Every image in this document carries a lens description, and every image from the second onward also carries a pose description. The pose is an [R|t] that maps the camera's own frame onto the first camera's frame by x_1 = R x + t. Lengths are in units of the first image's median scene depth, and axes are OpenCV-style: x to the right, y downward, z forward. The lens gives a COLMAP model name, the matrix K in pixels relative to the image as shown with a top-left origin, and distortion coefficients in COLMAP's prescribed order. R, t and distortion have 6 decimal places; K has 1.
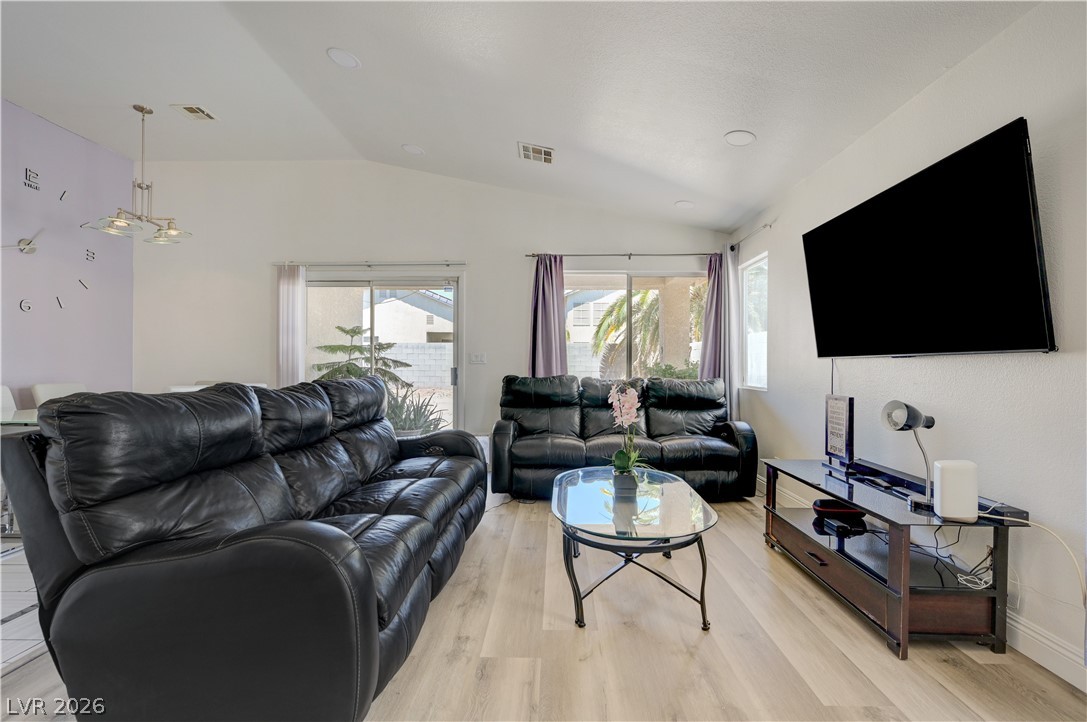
lens RADIAL K [[468.9, 0, 548.4], [0, 468.9, 360.9], [0, 0, 1]] dist [0.003160, -0.000203]
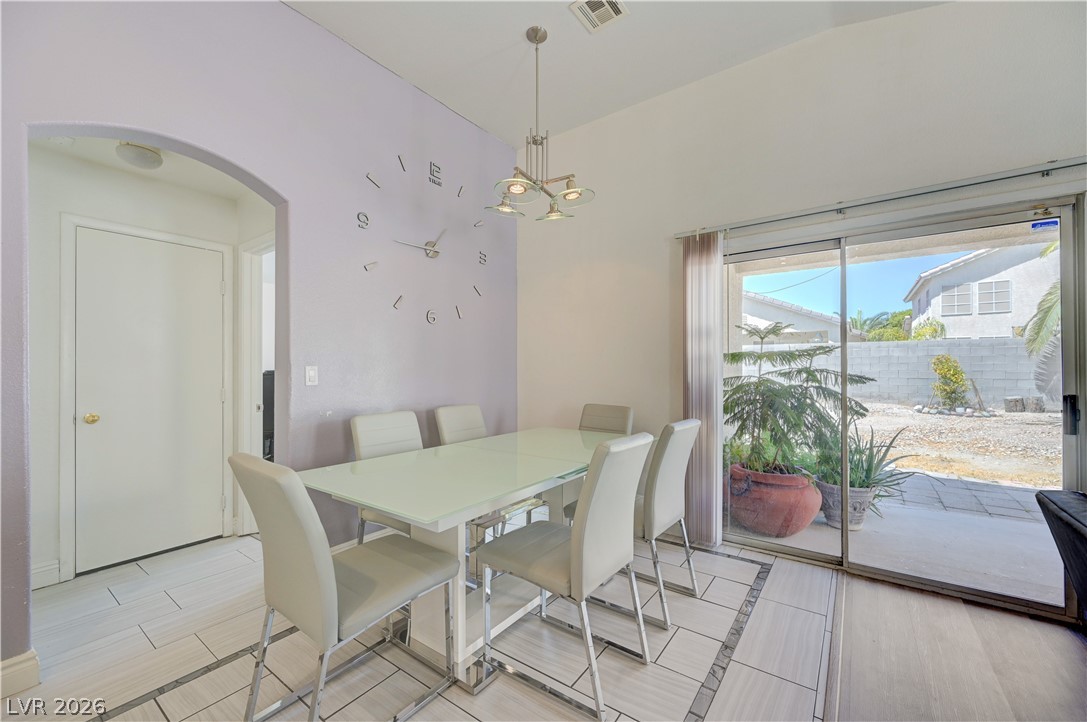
lens RADIAL K [[429.4, 0, 549.2], [0, 429.4, 363.8], [0, 0, 1]] dist [0.000499, 0.000903]
pose [[0.822497, -0.006377, -0.568733, -0.456907], [0.008328, 0.999965, 0.000832, -0.027293], [0.568708, -0.005421, 0.822522, 0.448385]]
